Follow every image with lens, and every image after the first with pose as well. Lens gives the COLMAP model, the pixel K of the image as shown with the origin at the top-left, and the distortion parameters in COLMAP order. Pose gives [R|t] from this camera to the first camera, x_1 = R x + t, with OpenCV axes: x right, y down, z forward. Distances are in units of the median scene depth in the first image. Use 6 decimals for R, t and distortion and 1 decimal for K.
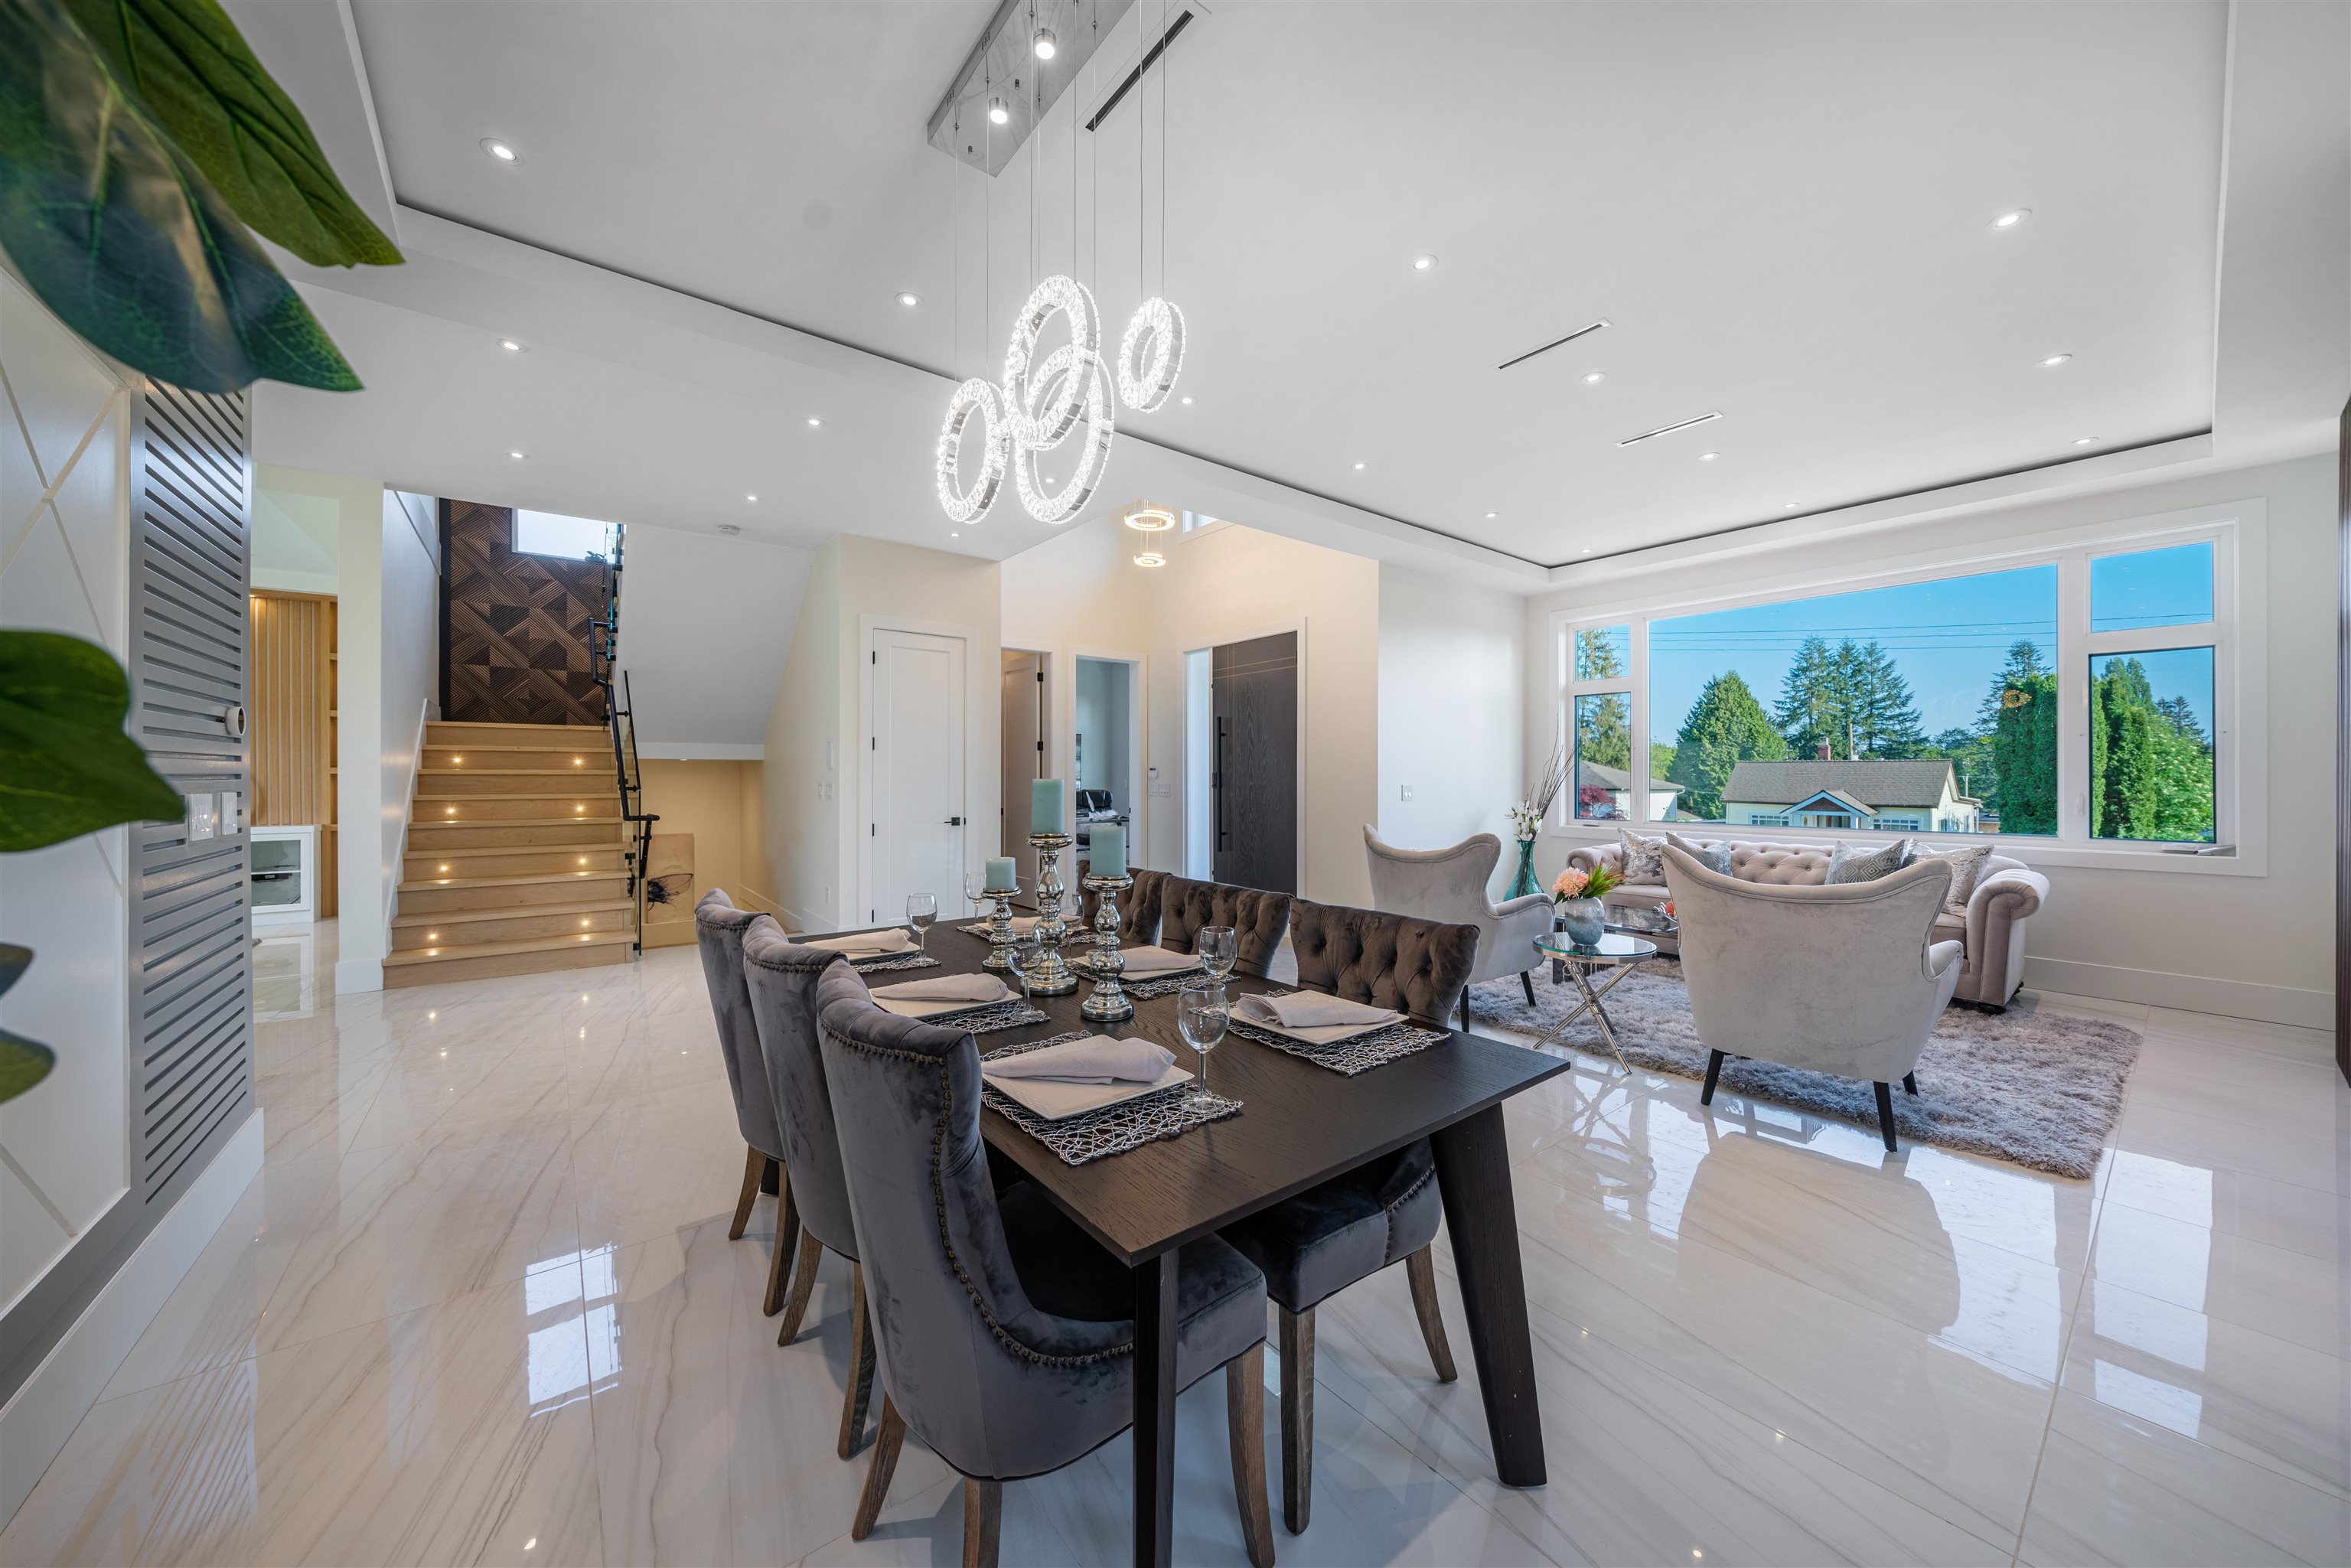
lens RADIAL K [[827.2, 0, 1168.1], [0, 827.2, 777.9], [0, 0, 1]] dist [-0.008234, 0.002066]
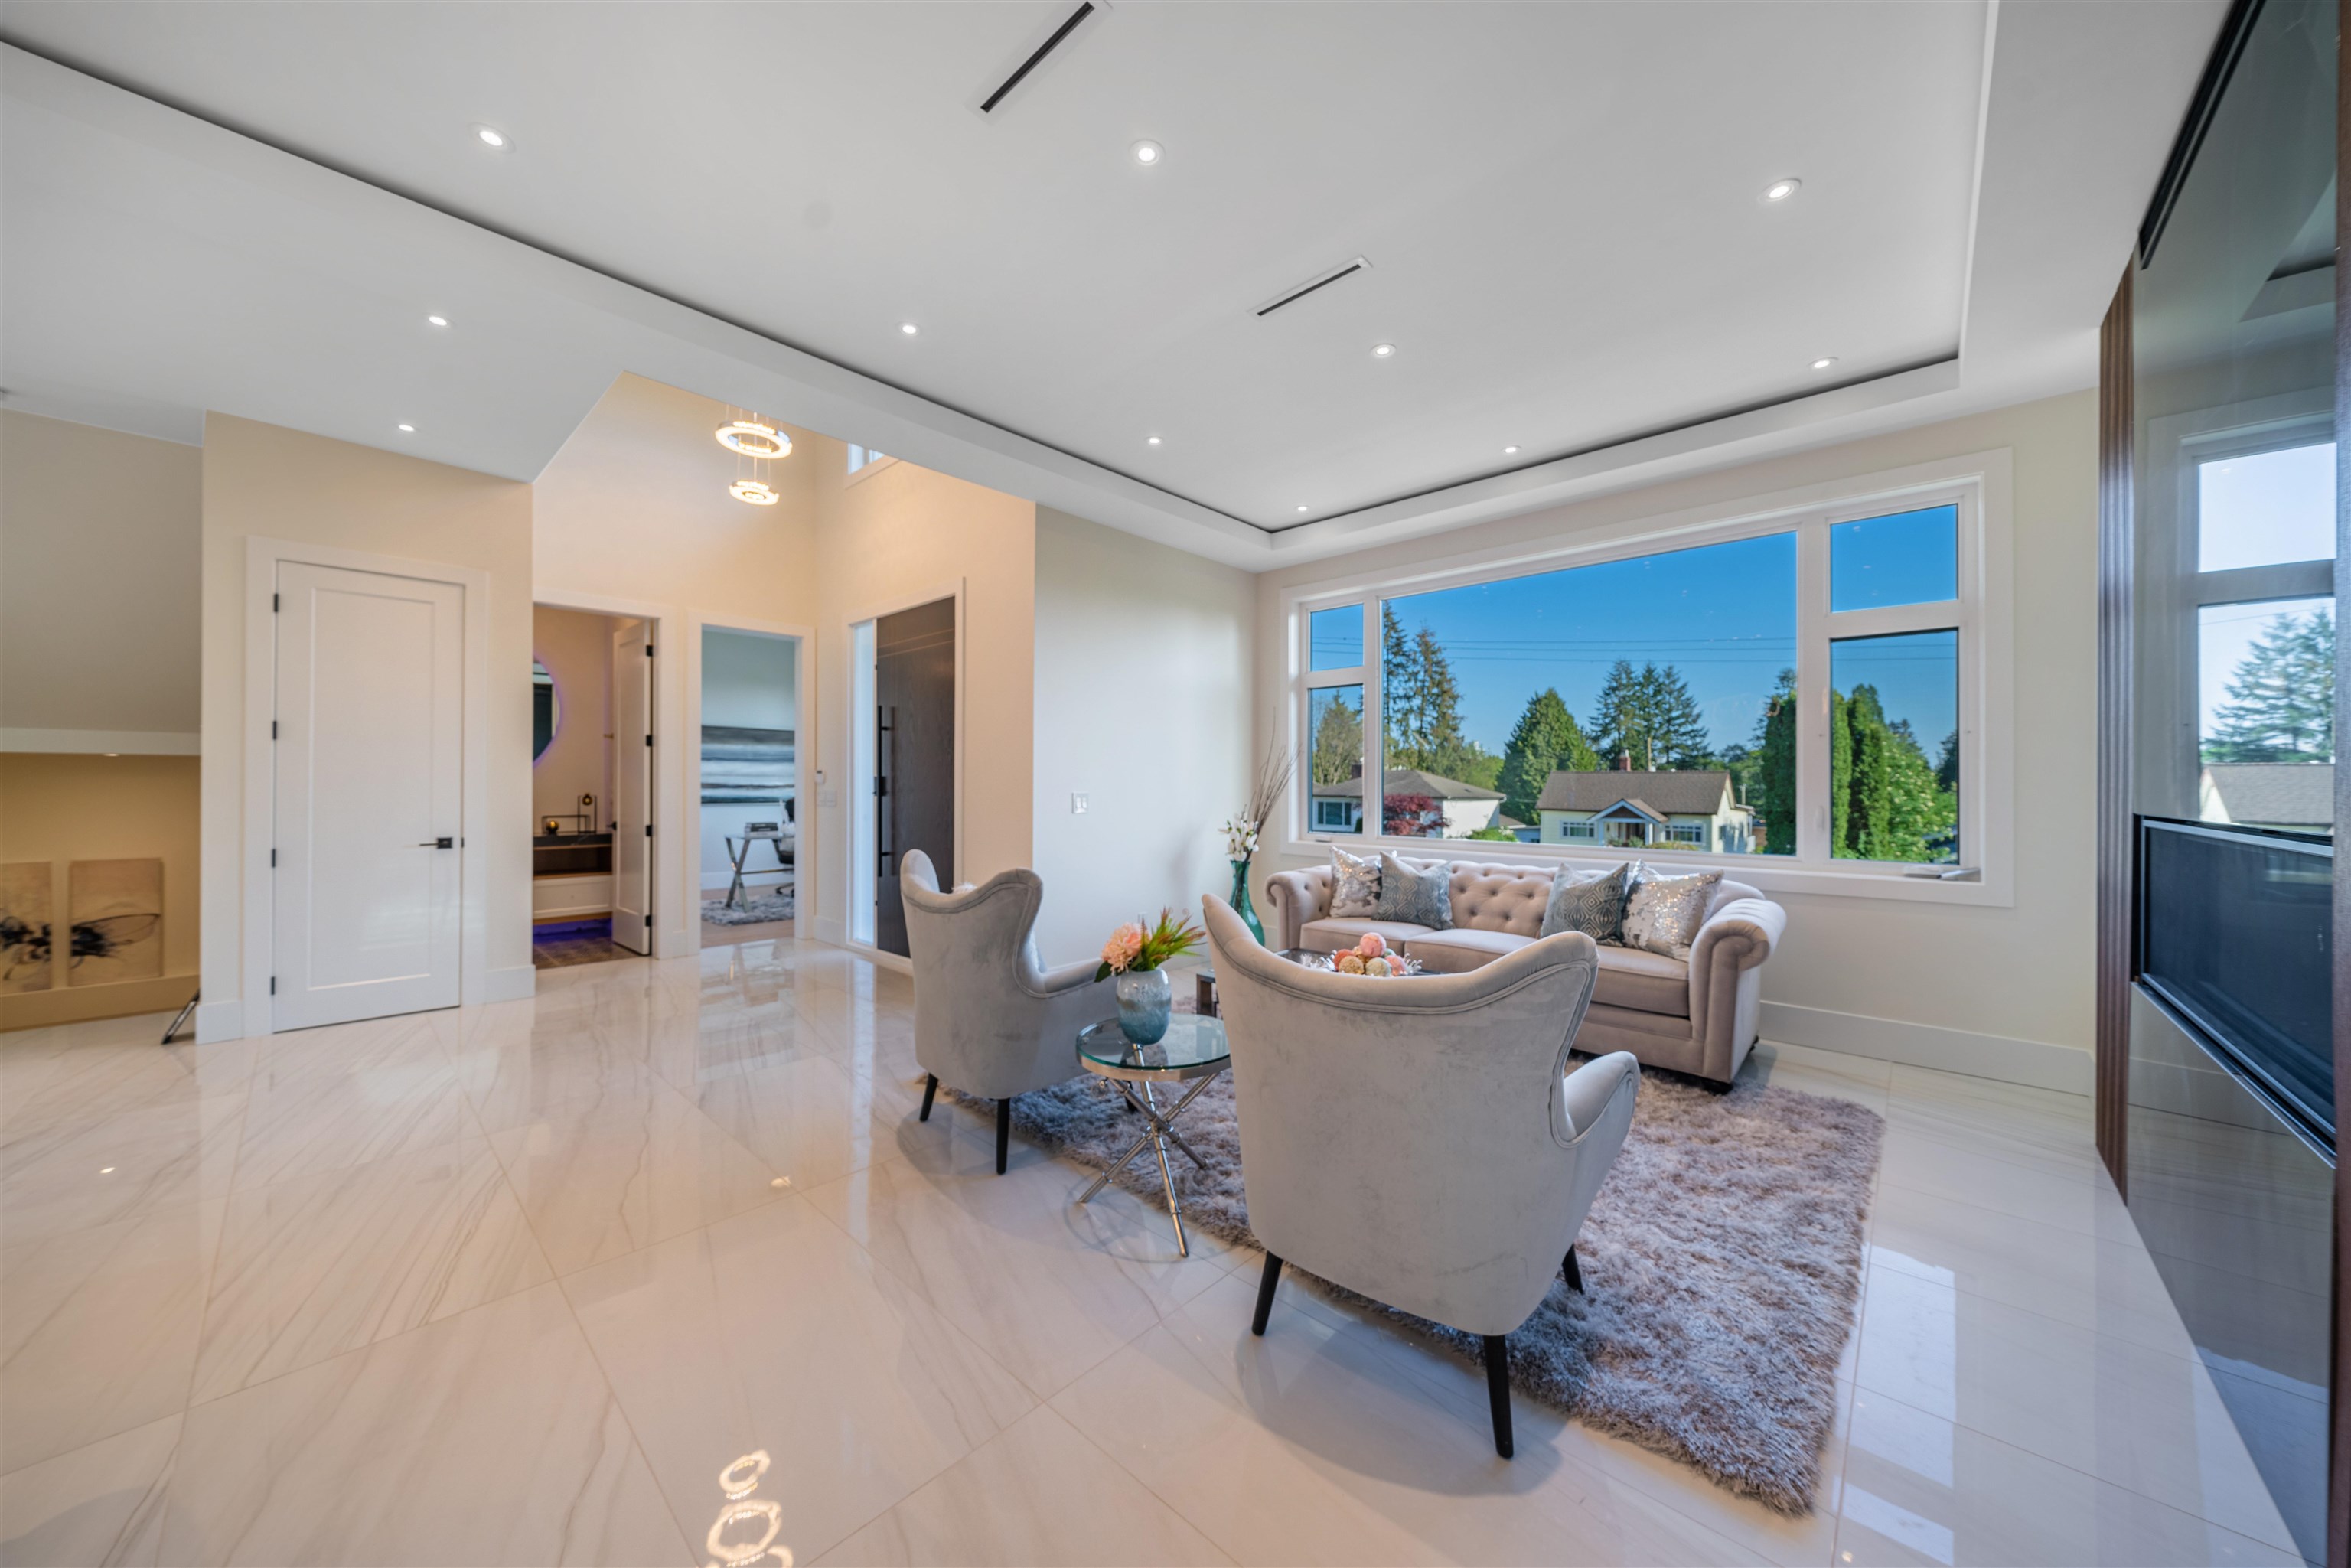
lens RADIAL K [[813.0, 0, 1175.5], [0, 813.0, 784.0], [0, 0, 1]] dist [-0.001418, -0.000097]
pose [[0.987568, 0.004210, 0.157137, 0.193067], [-0.003907, 0.999990, -0.002237, 0.001075], [-0.157145, 0.001595, 0.987574, 0.166359]]
